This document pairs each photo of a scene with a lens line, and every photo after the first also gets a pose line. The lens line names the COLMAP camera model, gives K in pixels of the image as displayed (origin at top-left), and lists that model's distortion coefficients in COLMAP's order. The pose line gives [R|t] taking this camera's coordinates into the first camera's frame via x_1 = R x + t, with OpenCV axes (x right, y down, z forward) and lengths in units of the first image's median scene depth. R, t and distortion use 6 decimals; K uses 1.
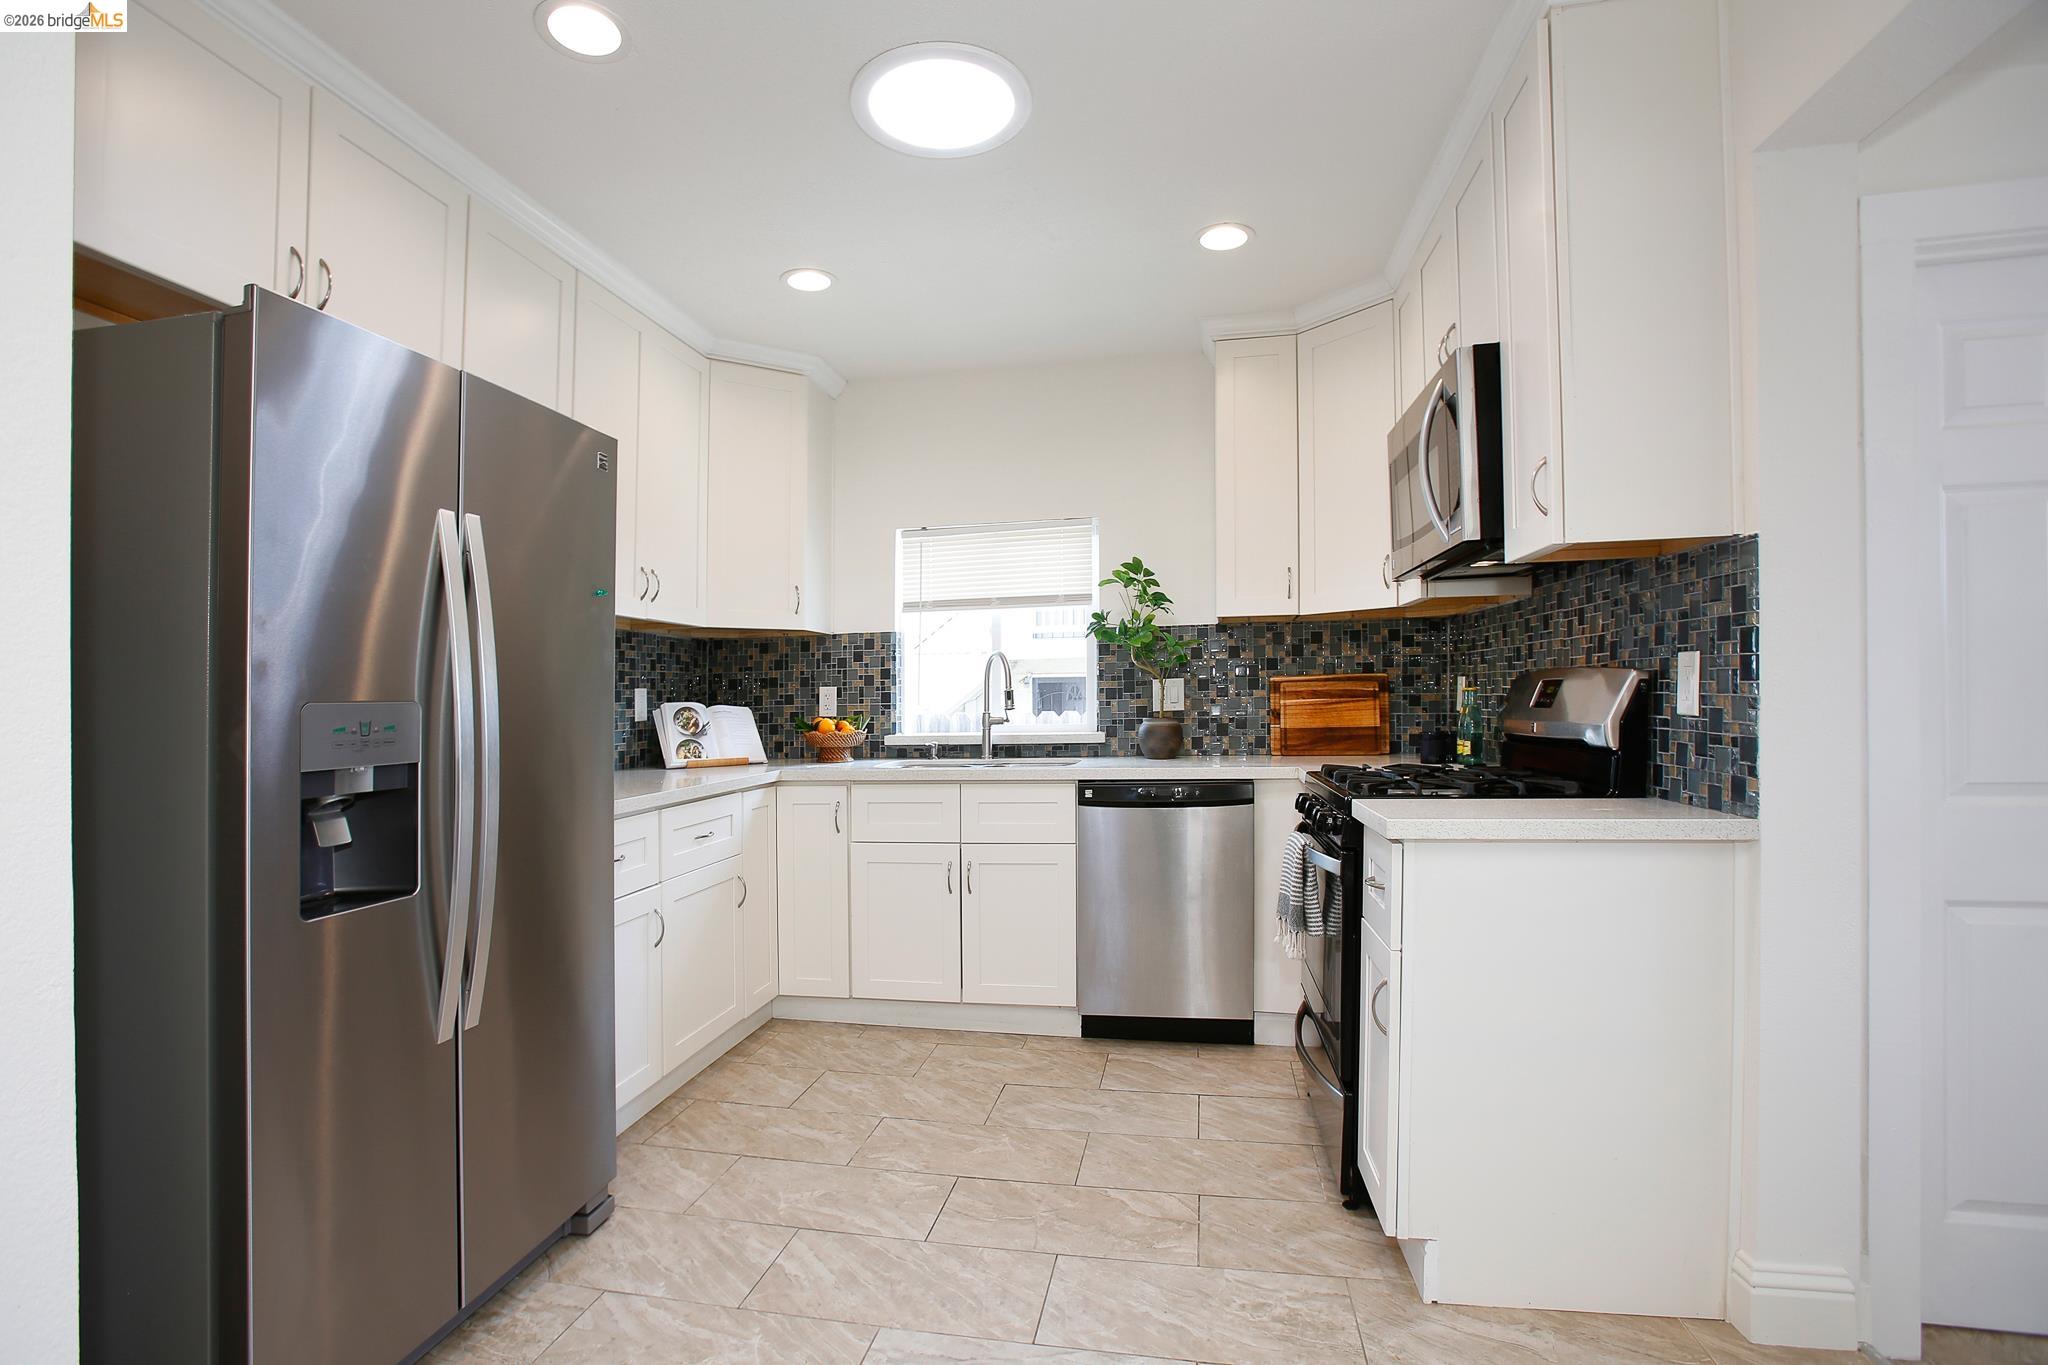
lens RADIAL K [[923.7, 0, 1023.9], [0, 923.7, 691.6], [0, 0, 1]] dist [-0.033210, 0.003418]
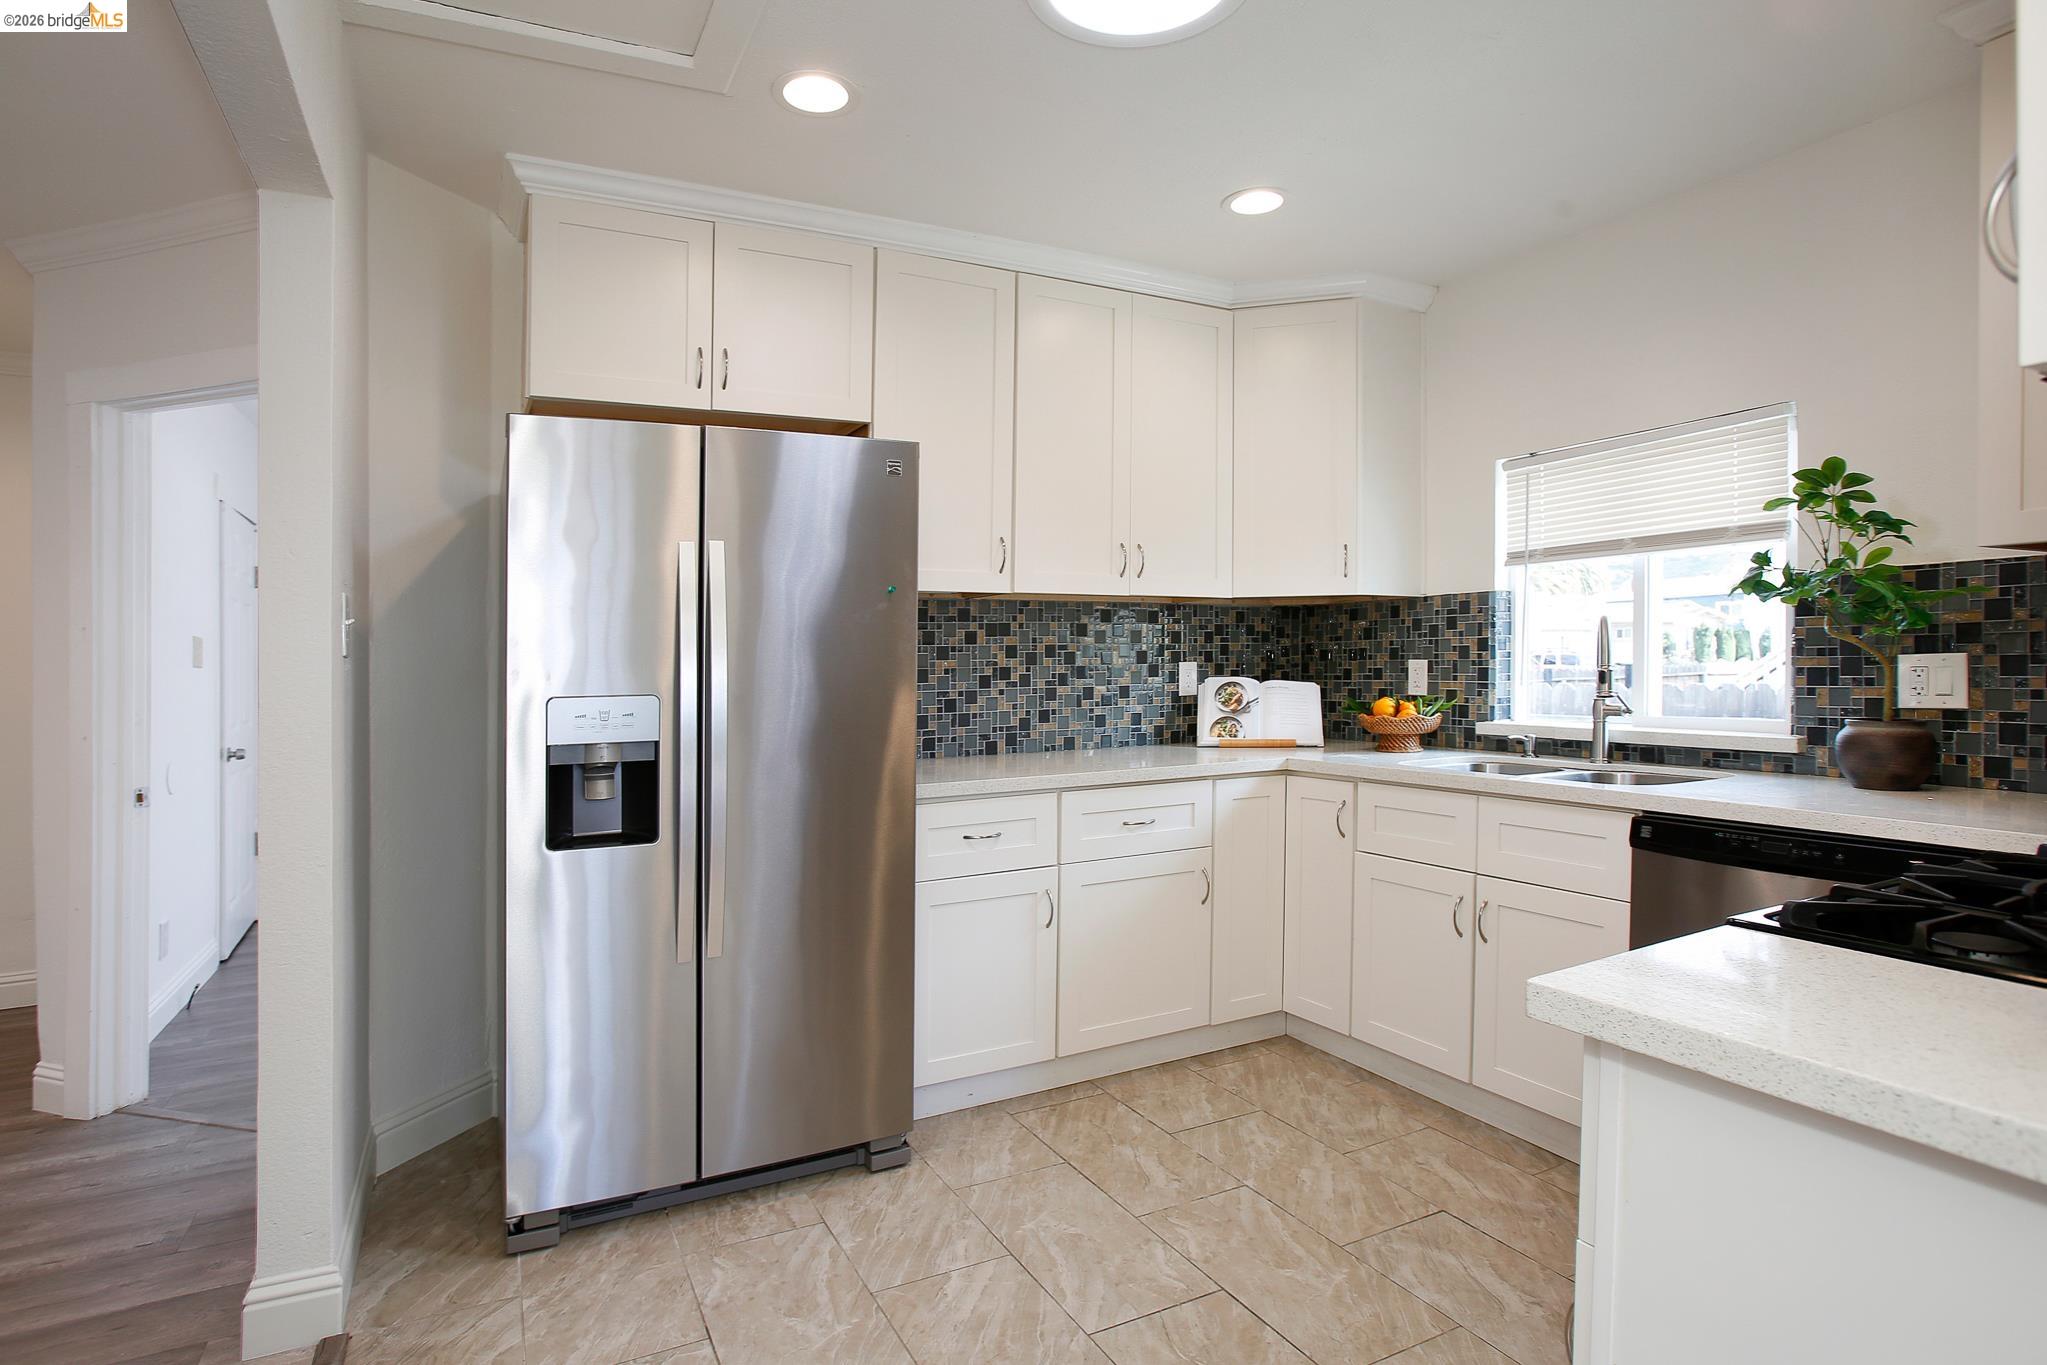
lens RADIAL K [[991.4, 0, 1051.6], [0, 991.4, 644.4], [0, 0, 1]] dist [-0.040858, 0.004128]
pose [[0.652818, 0.000779, -0.757515, 0.282503], [0.000146, 0.999999, 0.001154, -0.022880], [0.757515, -0.000864, 0.652817, 0.192436]]
